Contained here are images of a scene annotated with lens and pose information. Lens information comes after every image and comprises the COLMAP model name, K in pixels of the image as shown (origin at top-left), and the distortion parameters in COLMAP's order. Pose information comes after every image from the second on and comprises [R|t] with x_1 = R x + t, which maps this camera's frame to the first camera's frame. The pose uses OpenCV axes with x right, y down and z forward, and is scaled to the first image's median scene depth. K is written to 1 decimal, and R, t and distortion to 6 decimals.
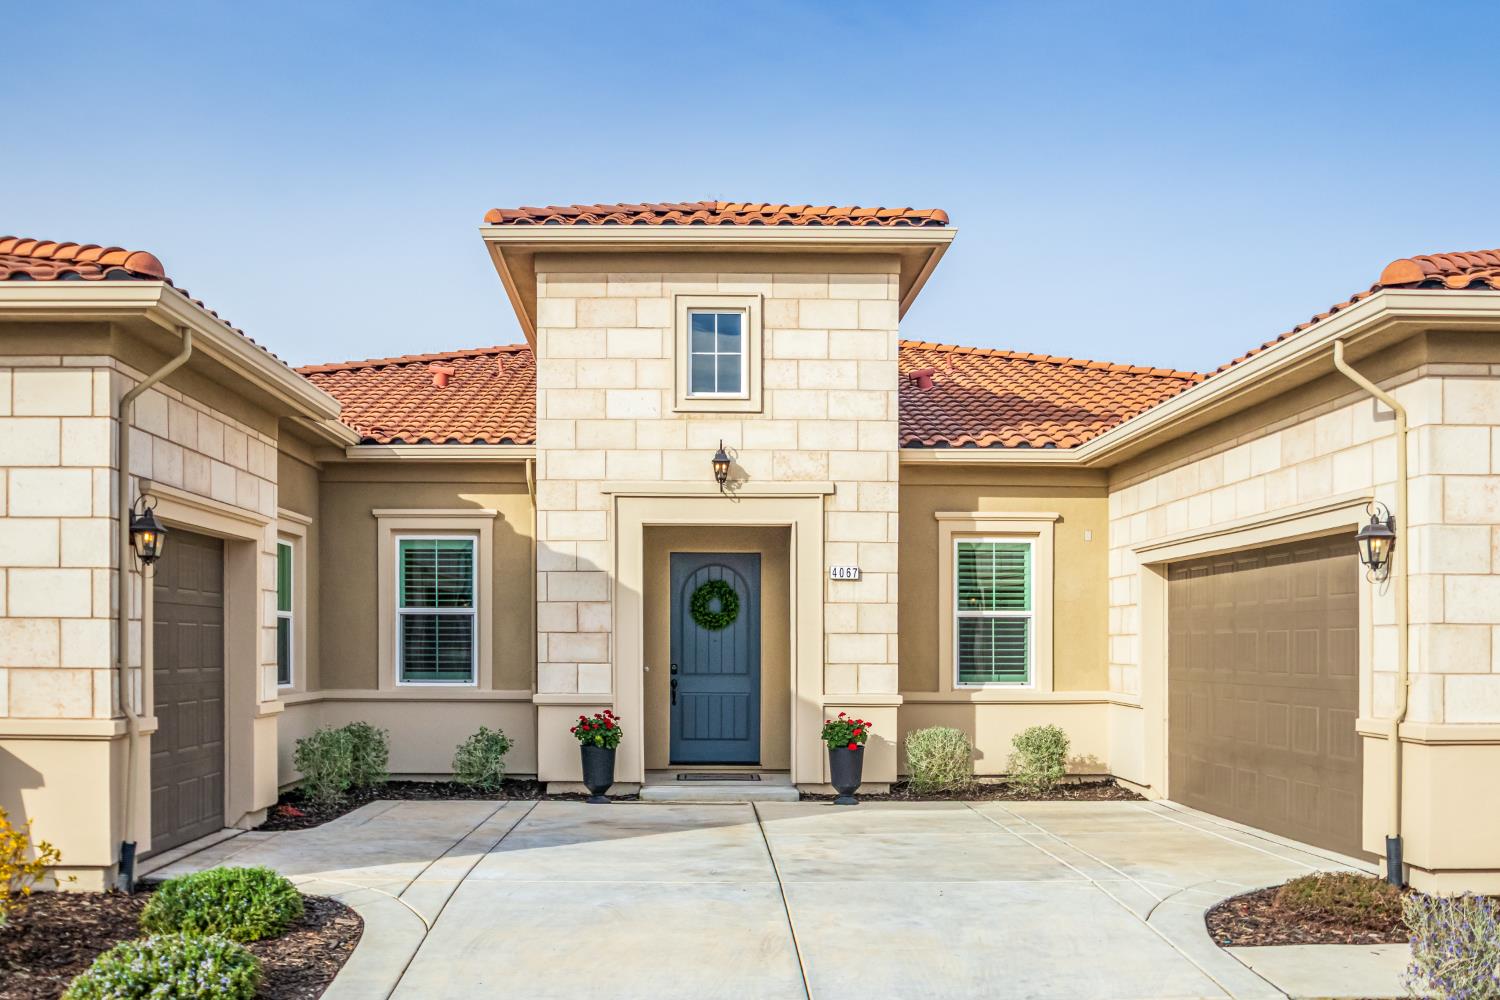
lens RADIAL K [[1552.6, 0, 742.3], [0, 1552.6, 648.3], [0, 0, 1]] dist [-0.037541, -0.009676]
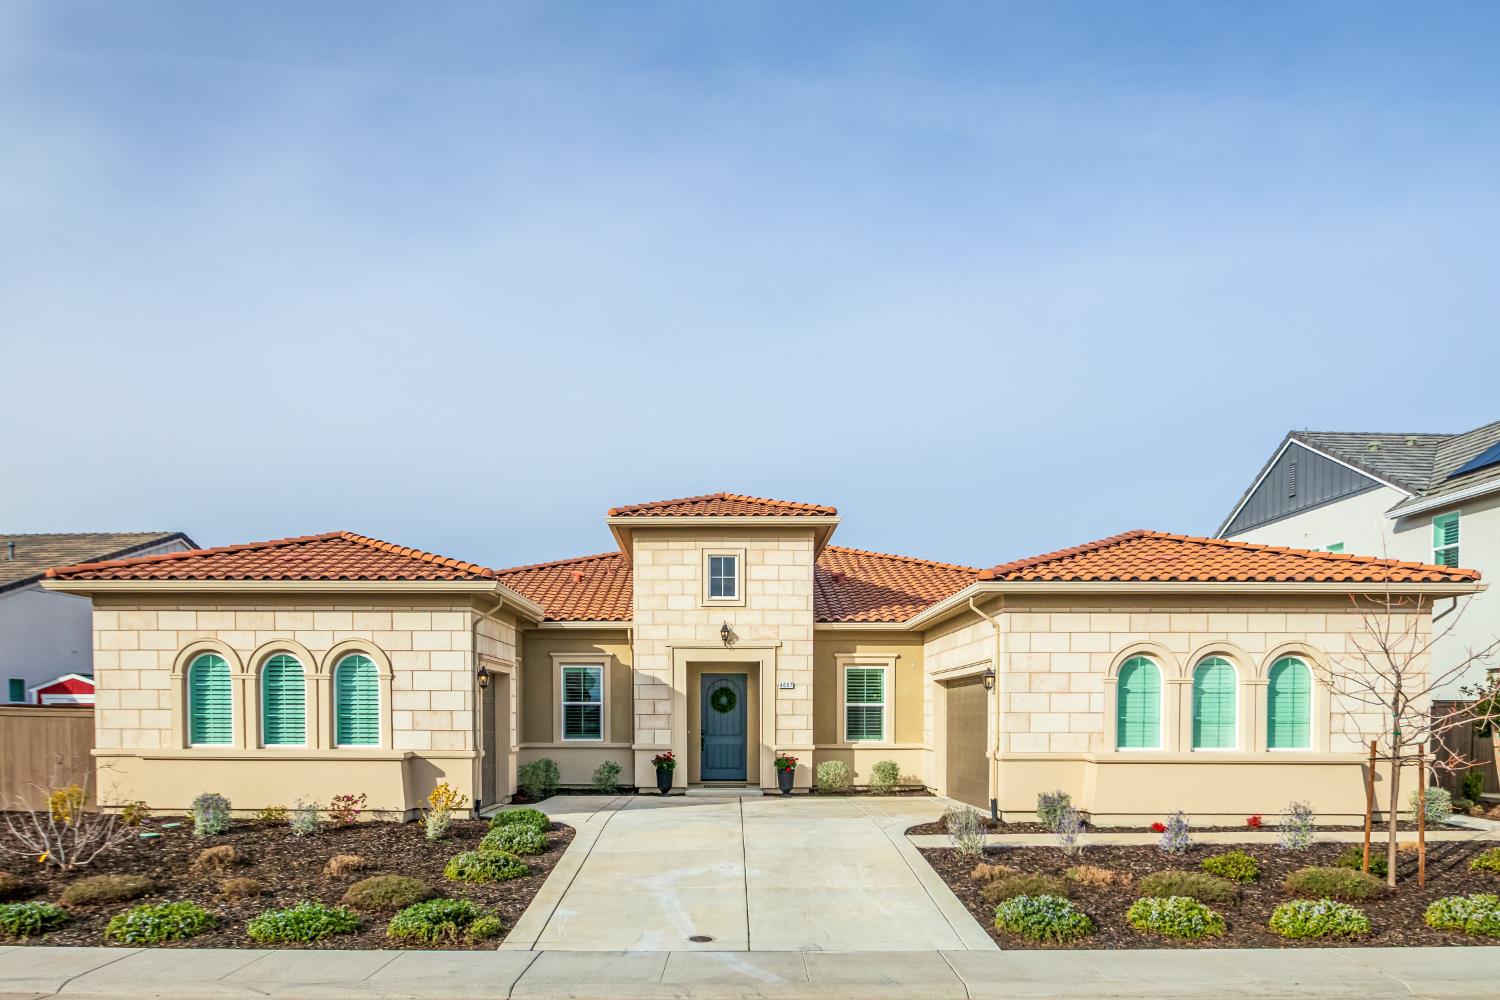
lens RADIAL K [[1224.3, 0, 756.1], [0, 1224.3, 719.9], [0, 0, 1]] dist [-0.010598, -0.005390]
pose [[0.999866, 0.000027, -0.016388, 0.053109], [-0.000045, 0.999999, -0.001087, -0.001277], [0.016388, 0.001088, 0.999865, -0.600286]]
